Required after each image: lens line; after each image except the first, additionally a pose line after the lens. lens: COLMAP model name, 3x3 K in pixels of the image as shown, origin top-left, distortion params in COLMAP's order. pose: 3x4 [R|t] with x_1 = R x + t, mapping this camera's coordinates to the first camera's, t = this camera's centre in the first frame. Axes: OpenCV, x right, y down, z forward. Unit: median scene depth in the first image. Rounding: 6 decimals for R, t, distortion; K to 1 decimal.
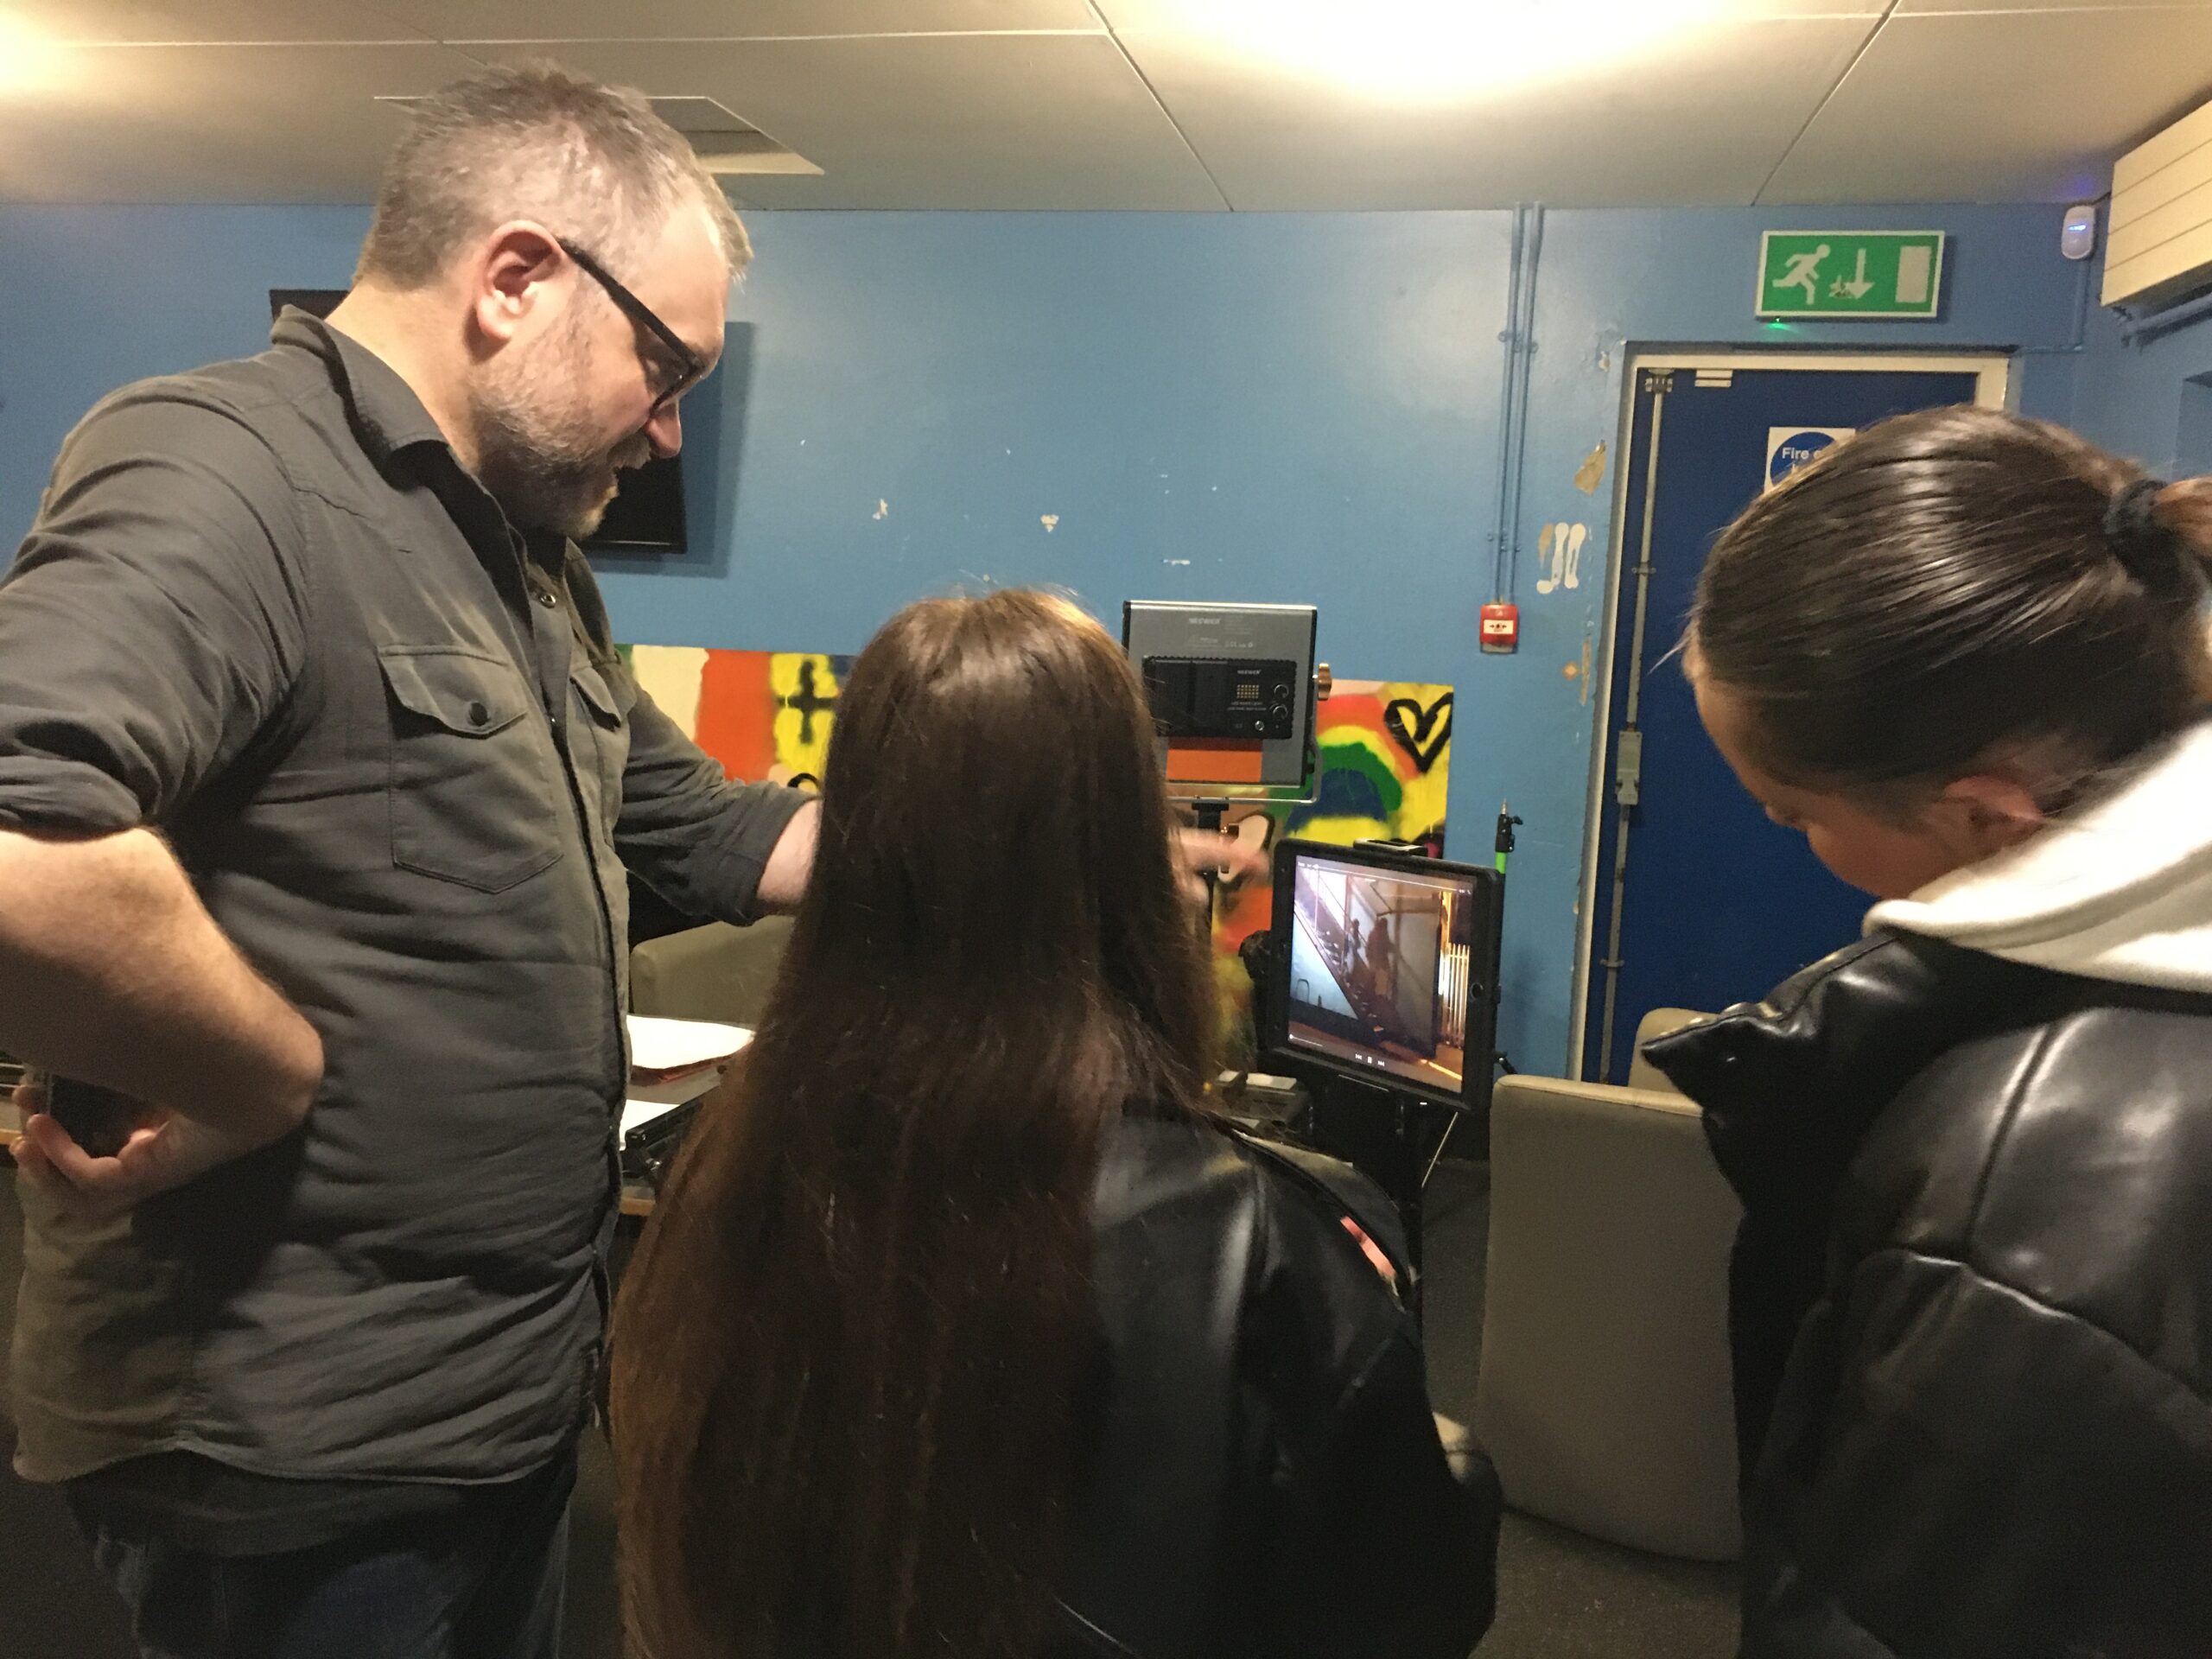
lens RADIAL K [[1894.5, 0, 1109.5], [0, 1894.5, 821.7], [0, 0, 1]] dist [0.093916, -0.120314]
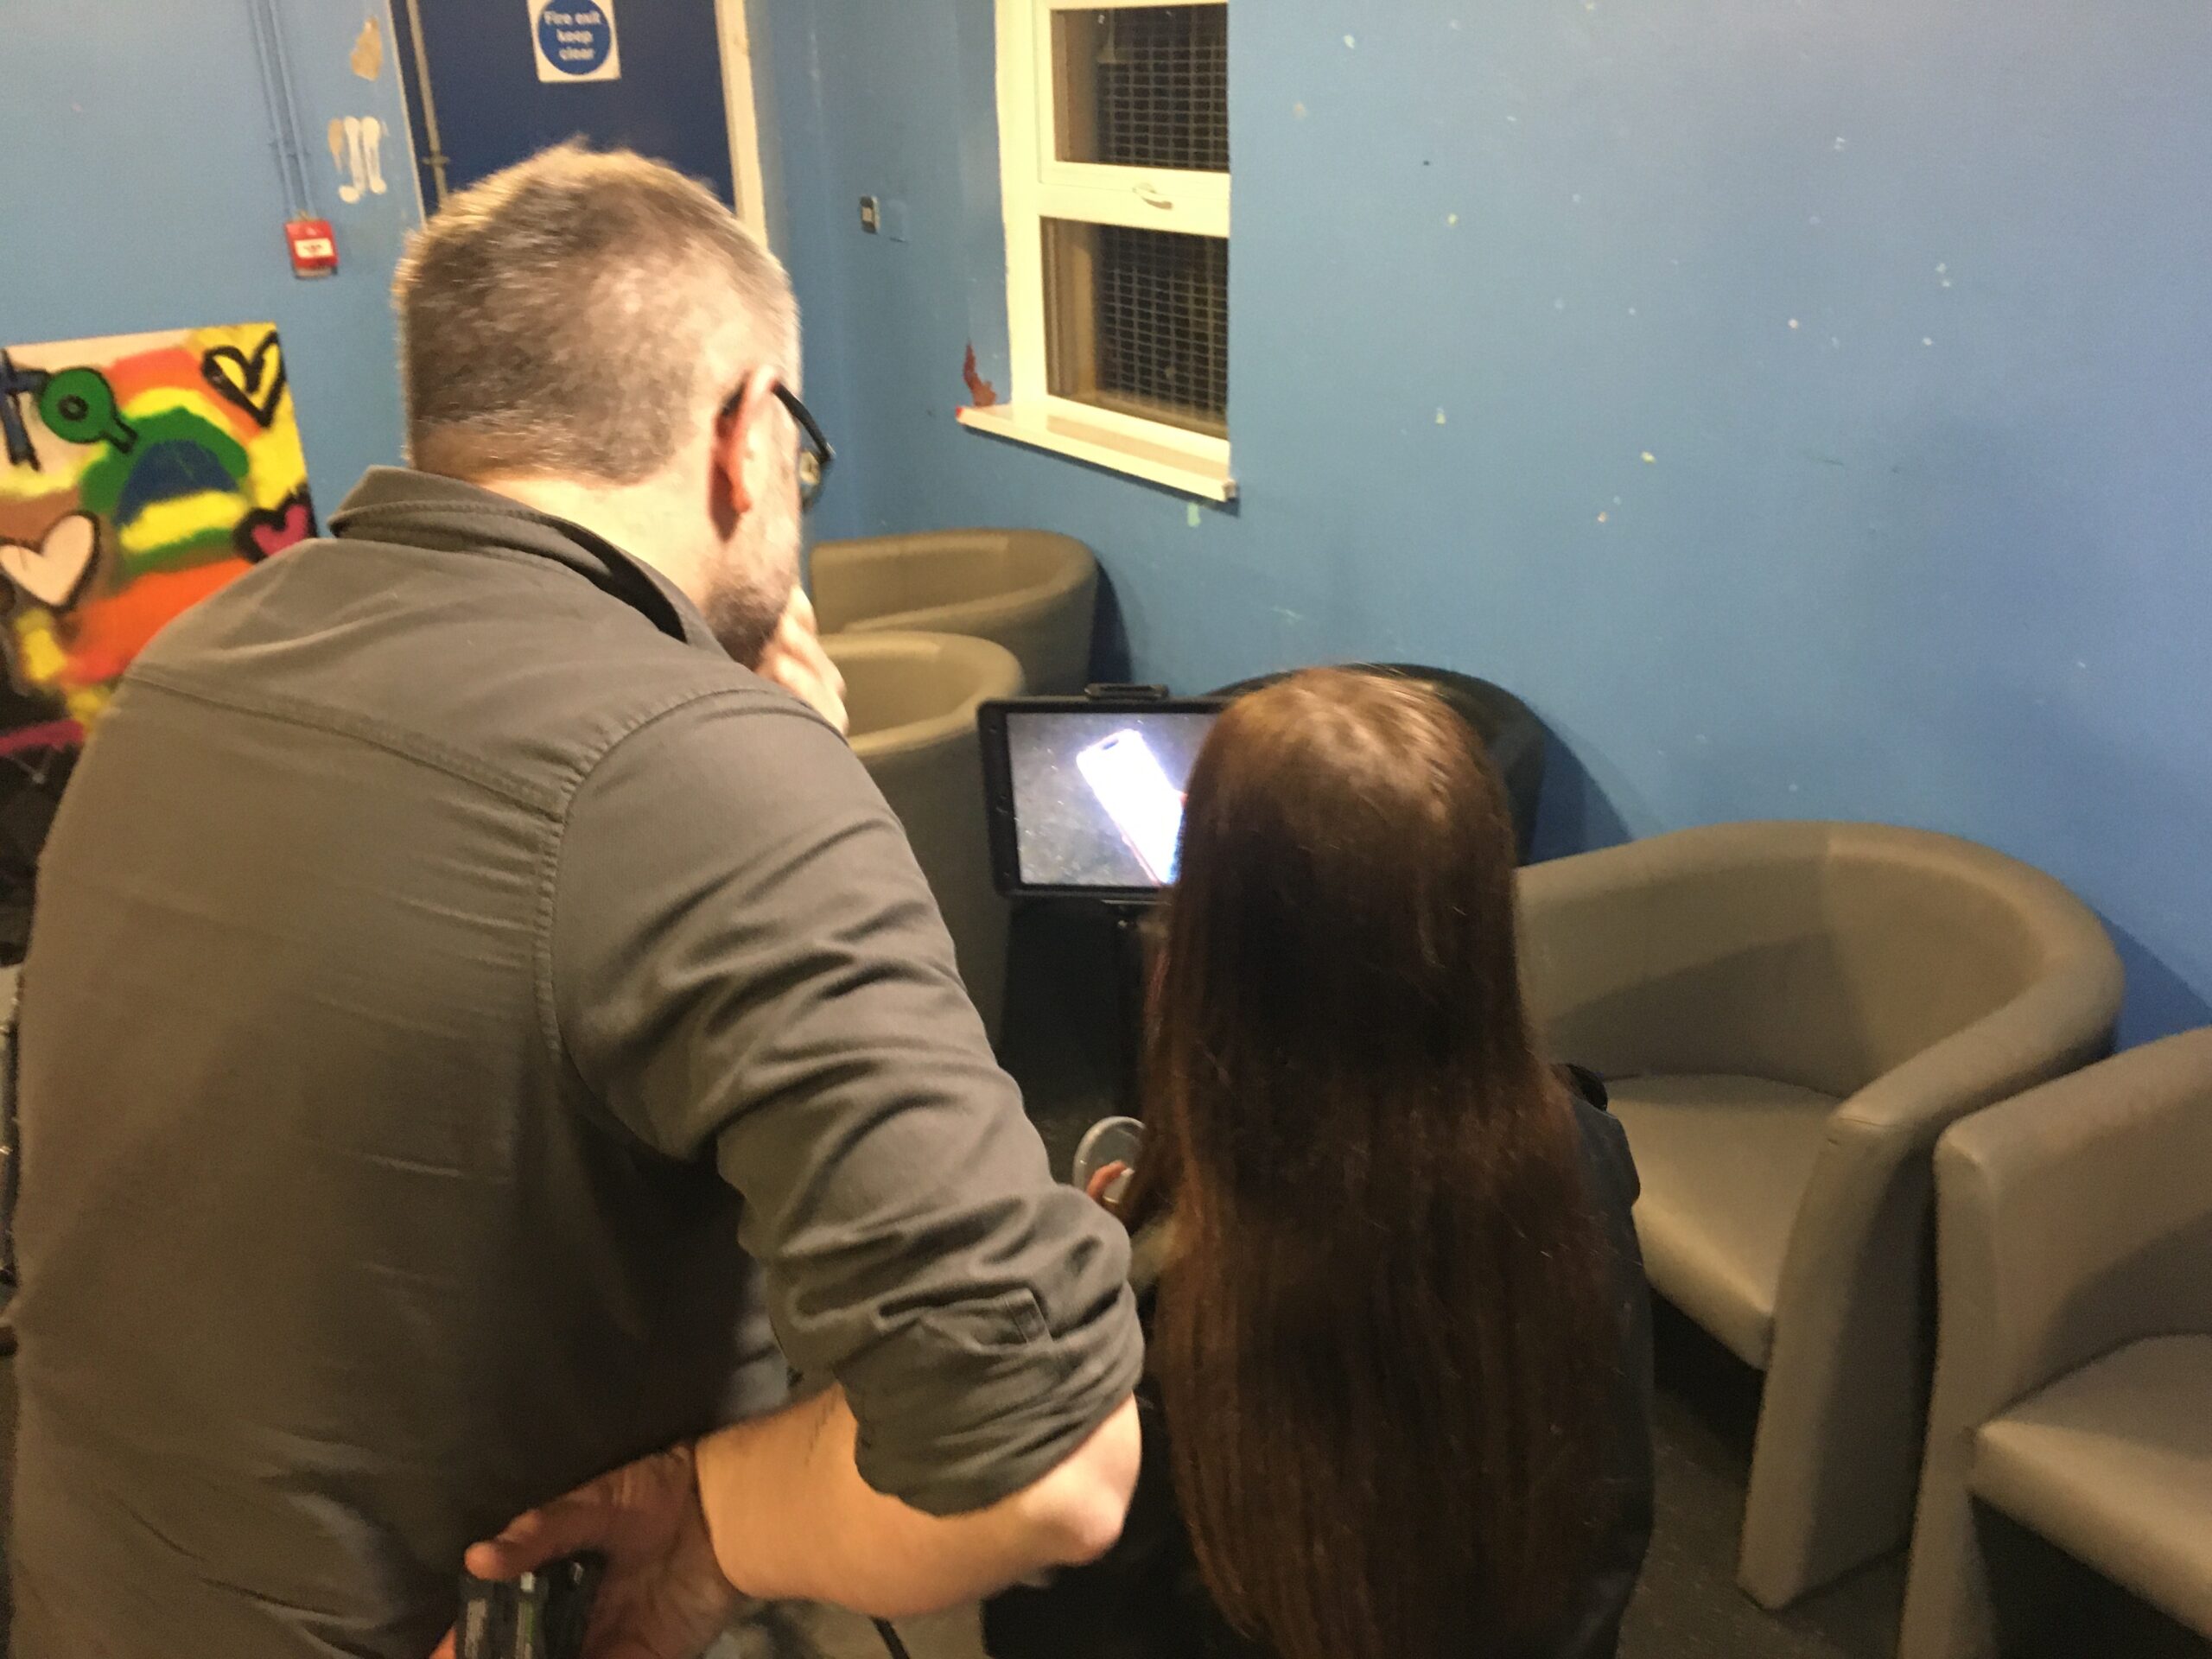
lens RADIAL K [[1894.5, 0, 1100.7], [0, 1894.5, 827.7], [0, 0, 1]] dist [0.093916, -0.120314]
pose [[0.689530, -0.339787, 0.639604, -0.200946], [0.145653, 0.930132, 0.337106, -0.097795], [-0.709460, -0.139284, 0.690844, 0.086066]]
